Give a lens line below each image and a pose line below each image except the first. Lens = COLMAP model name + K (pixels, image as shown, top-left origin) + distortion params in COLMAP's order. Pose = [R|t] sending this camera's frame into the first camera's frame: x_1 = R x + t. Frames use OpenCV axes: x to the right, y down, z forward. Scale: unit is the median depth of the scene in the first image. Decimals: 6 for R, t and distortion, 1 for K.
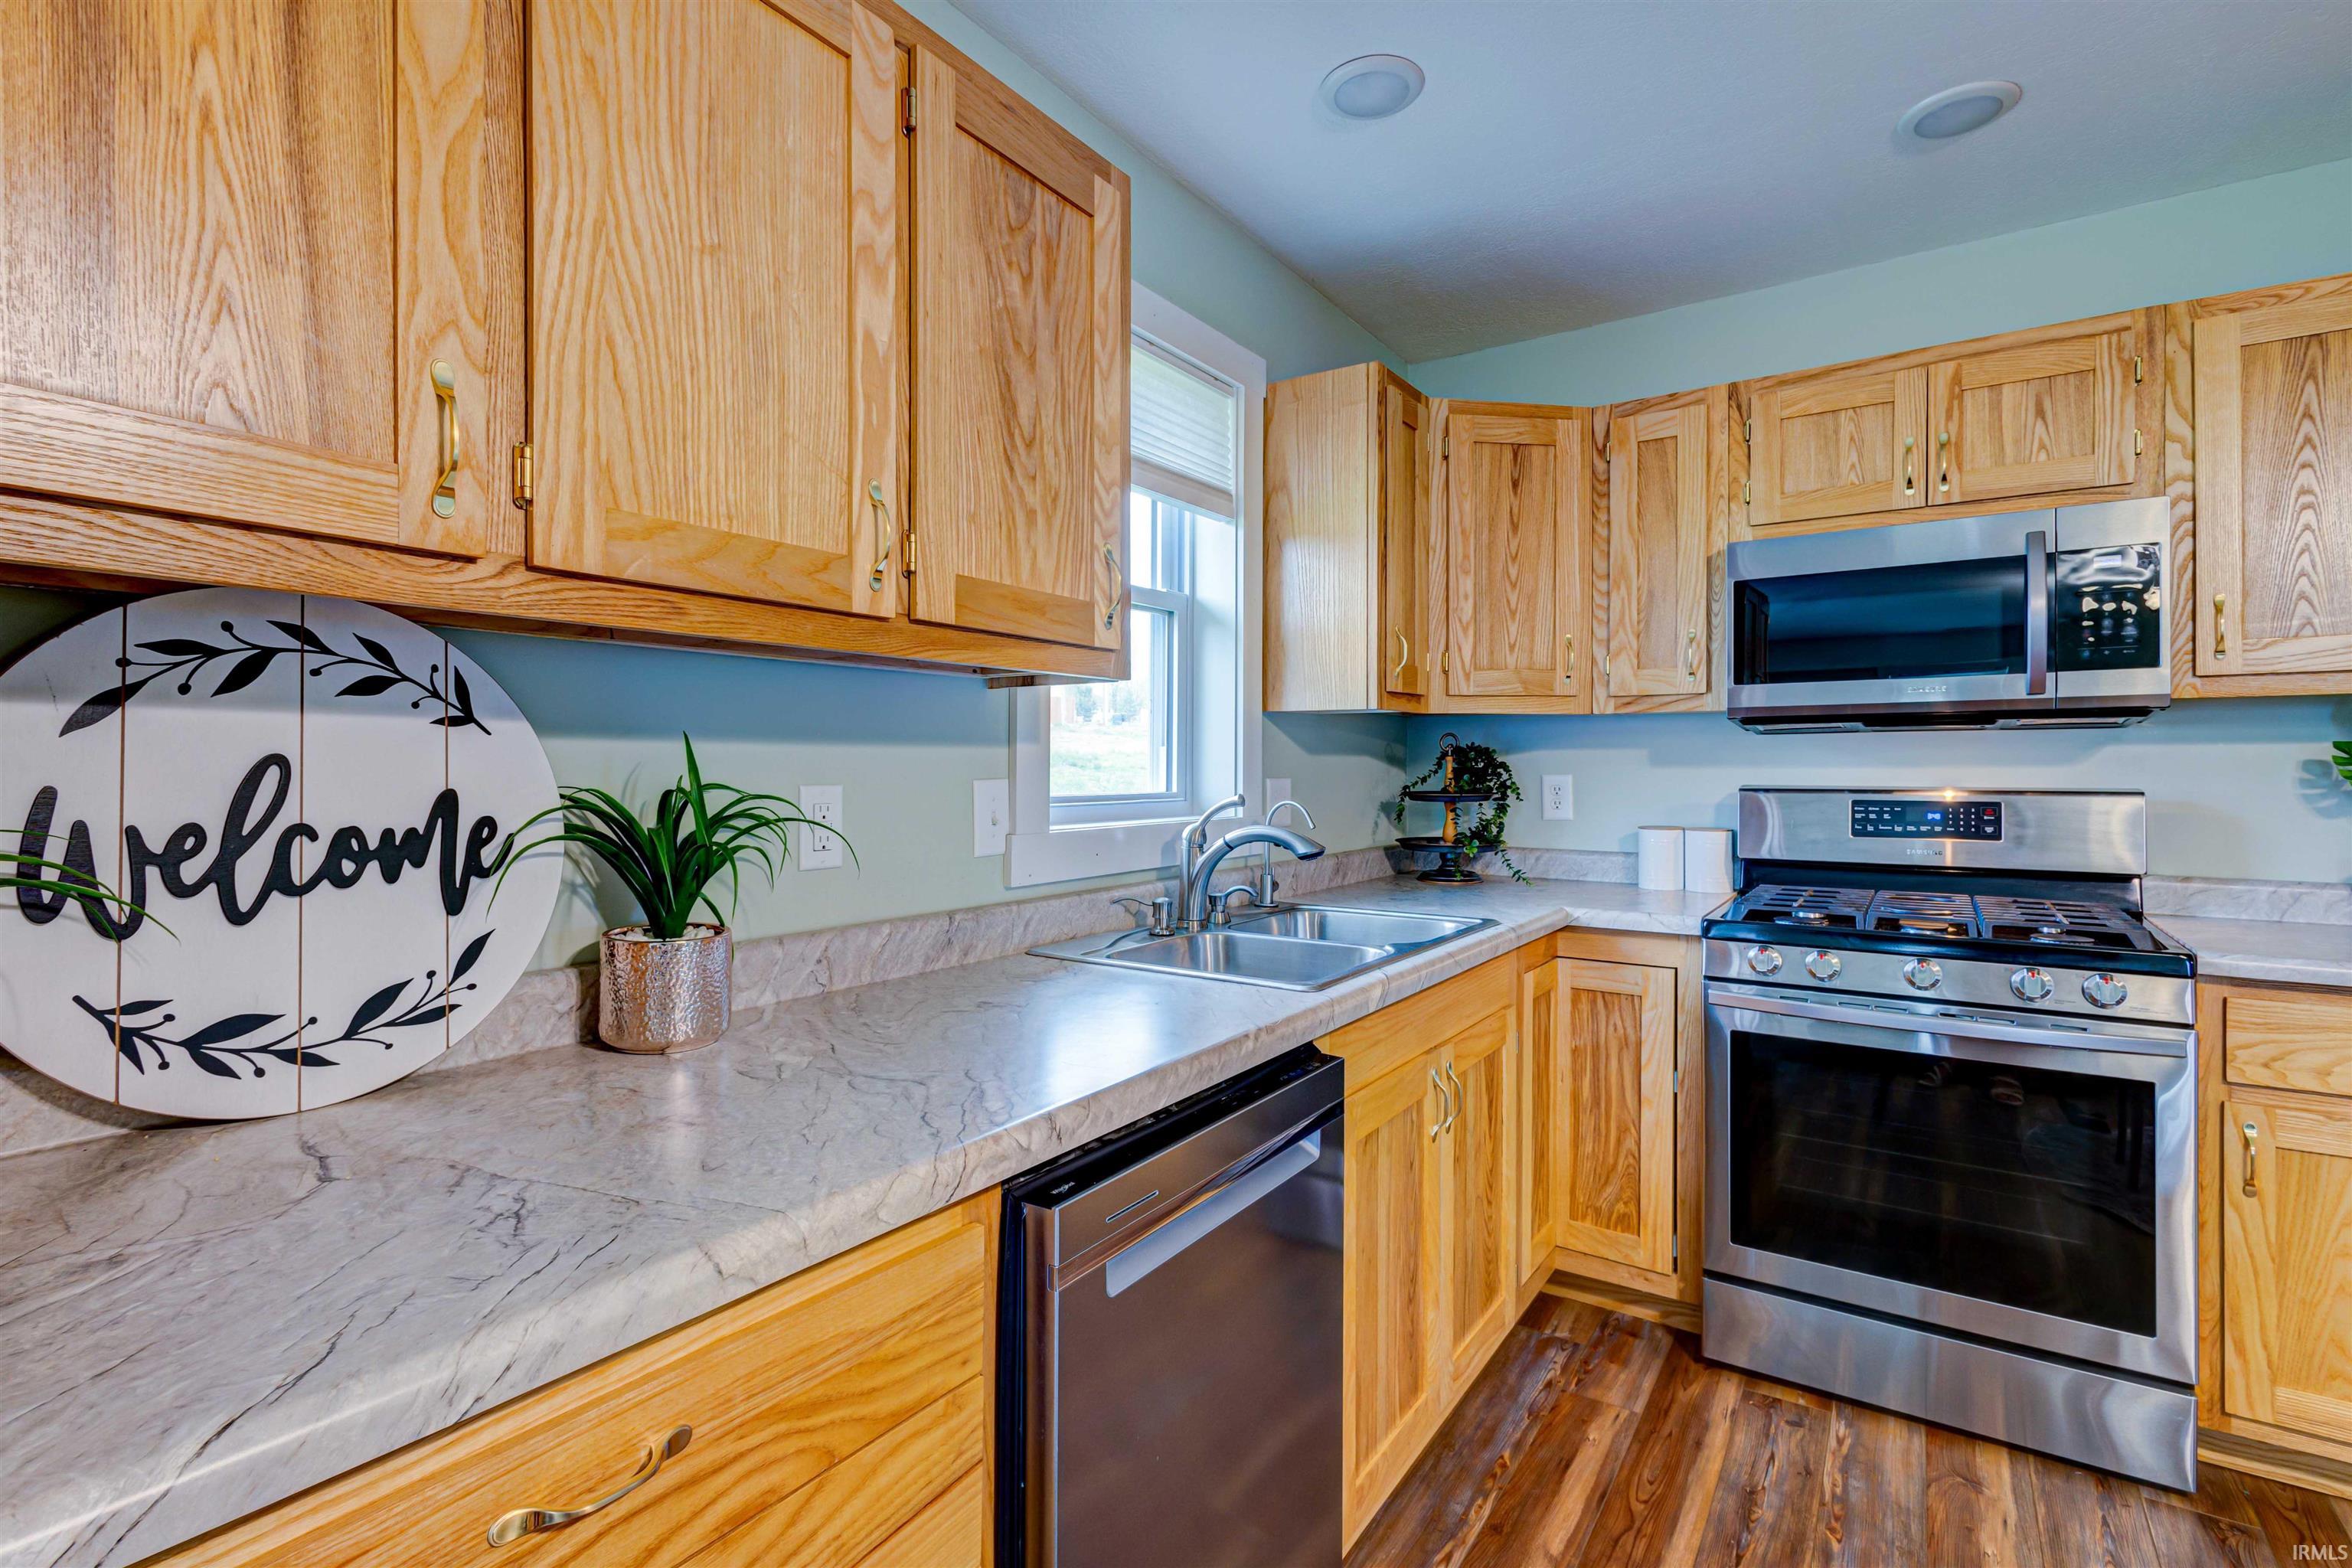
lens RADIAL K [[1091.5, 0, 1176.7], [0, 1091.5, 766.2], [0, 0, 1]] dist [0.010867, -0.005282]
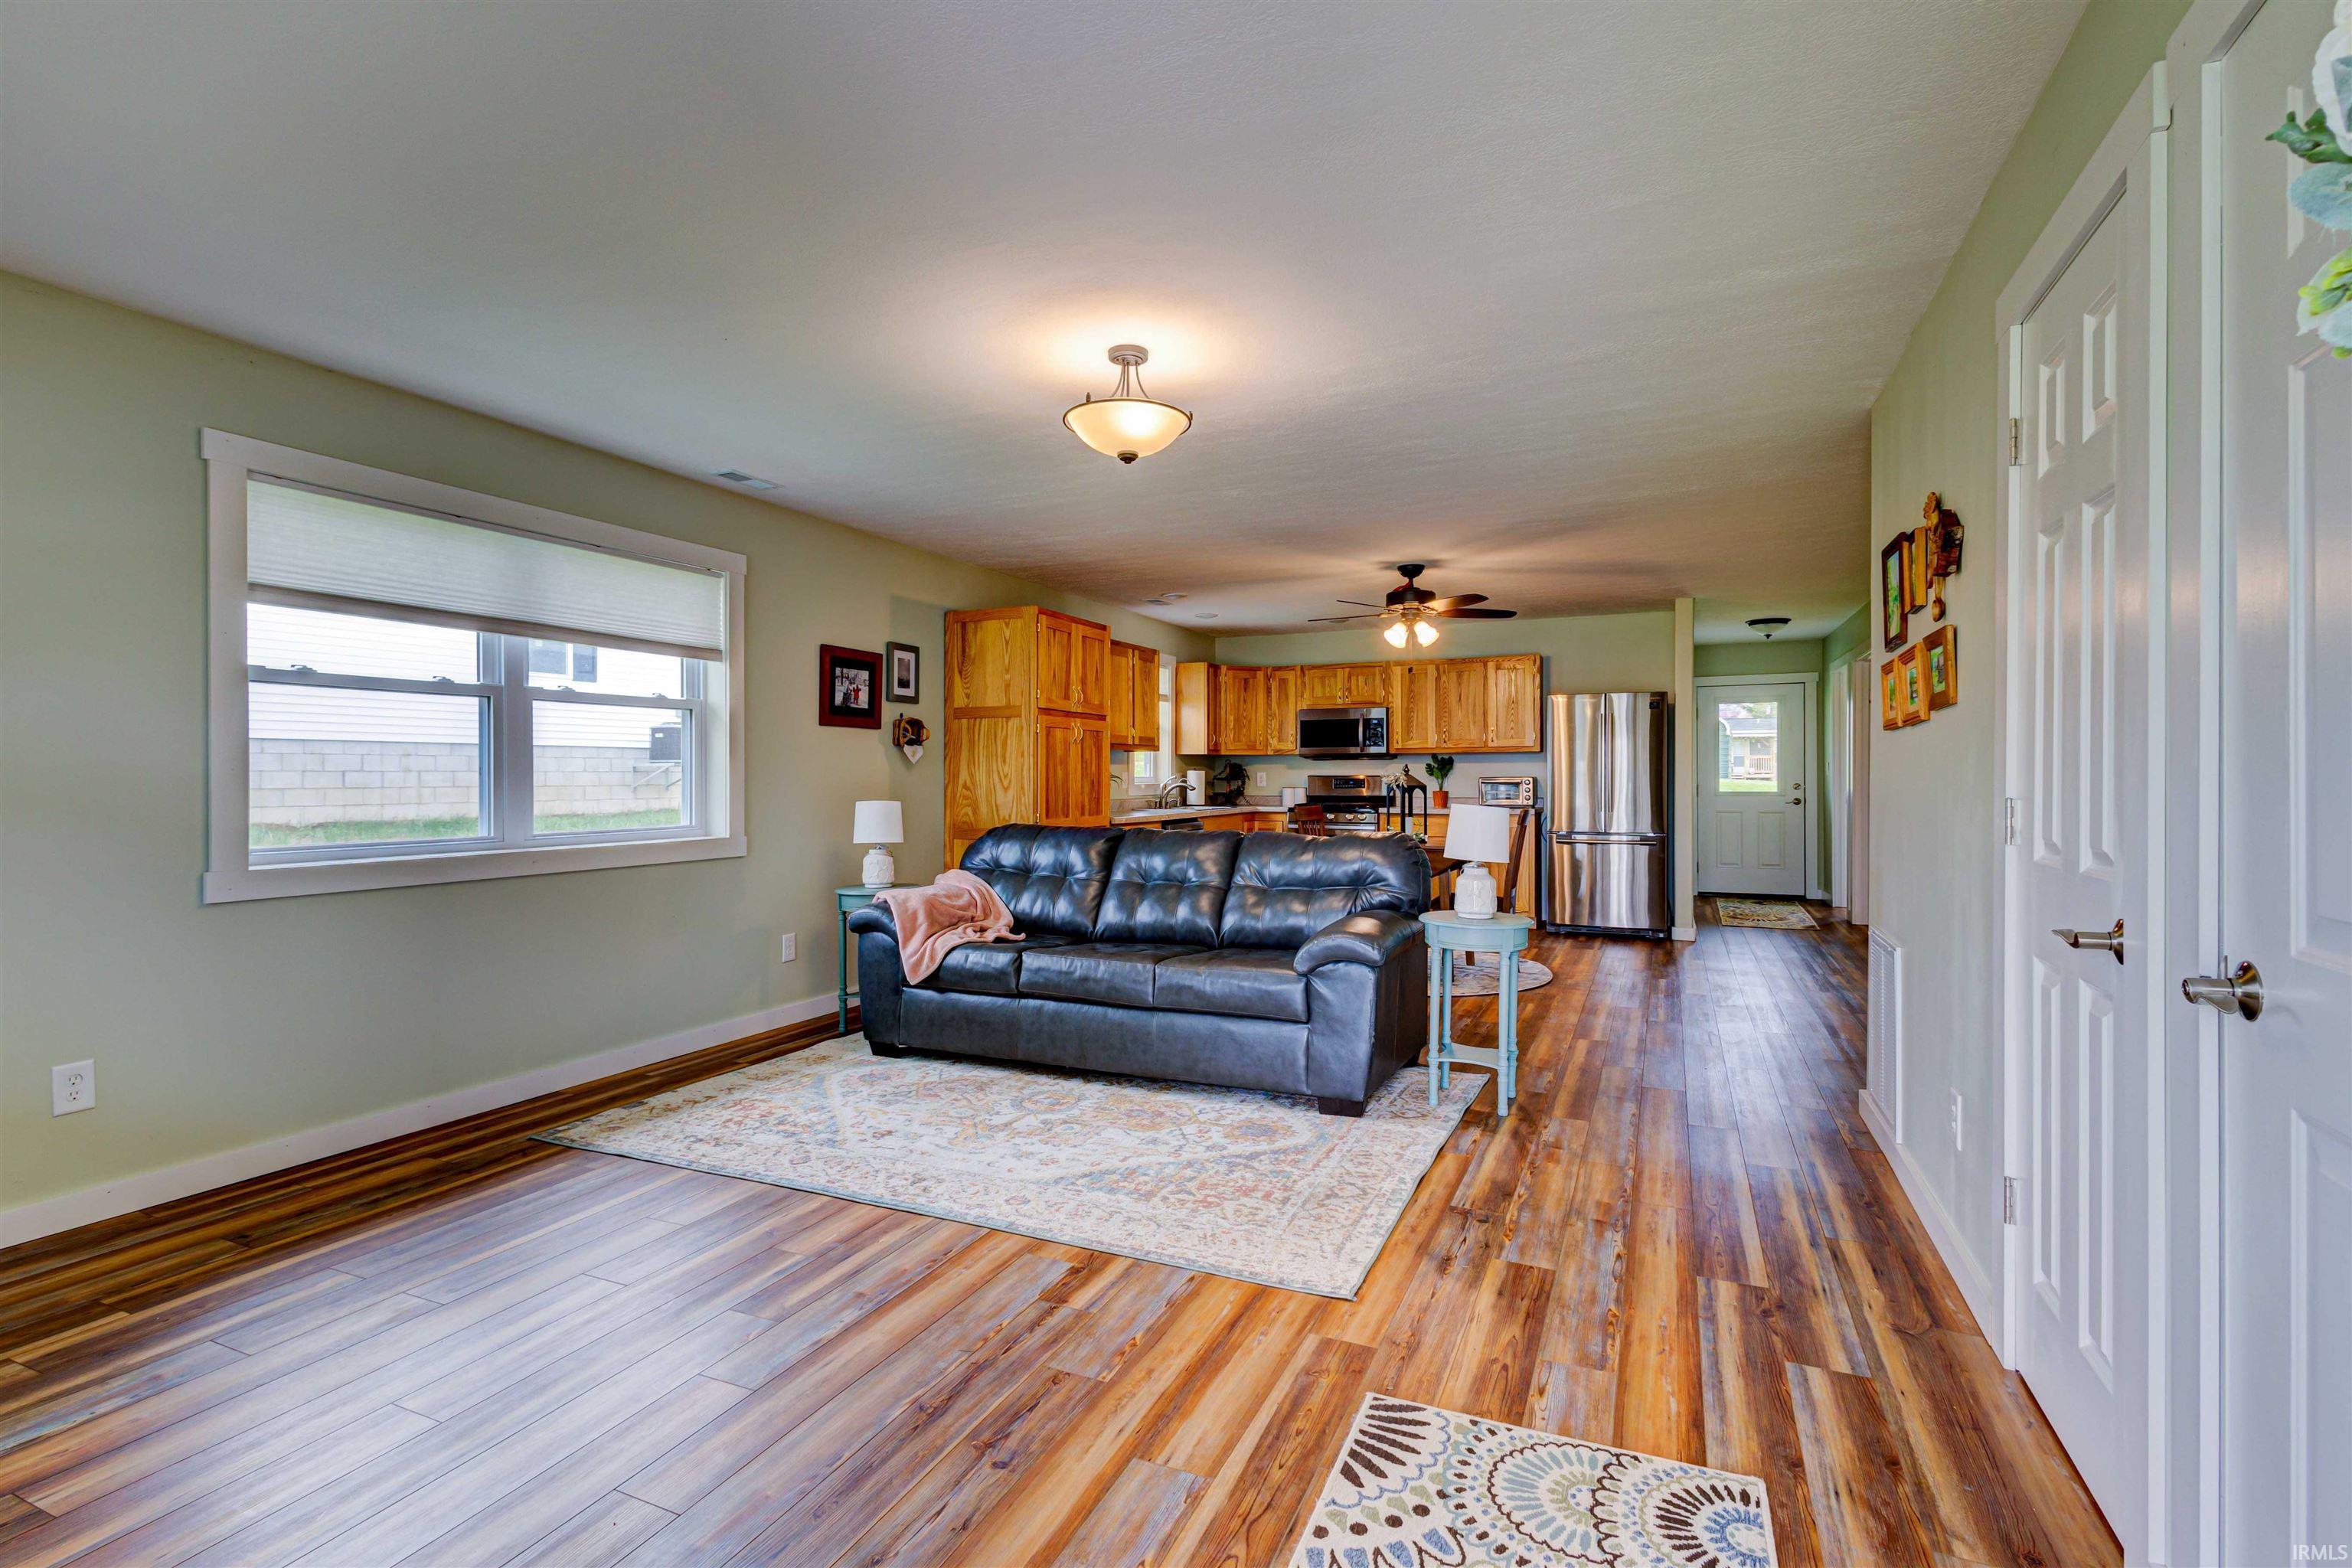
lens RADIAL K [[1091.5, 0, 1185.6], [0, 1091.5, 777.5], [0, 0, 1]] dist [0.010867, -0.005282]
pose [[0.983211, -0.001084, 0.182470, -0.673322], [0.000373, 0.999992, 0.003931, 0.014906], [-0.182473, -0.003797, 0.983204, -3.139817]]
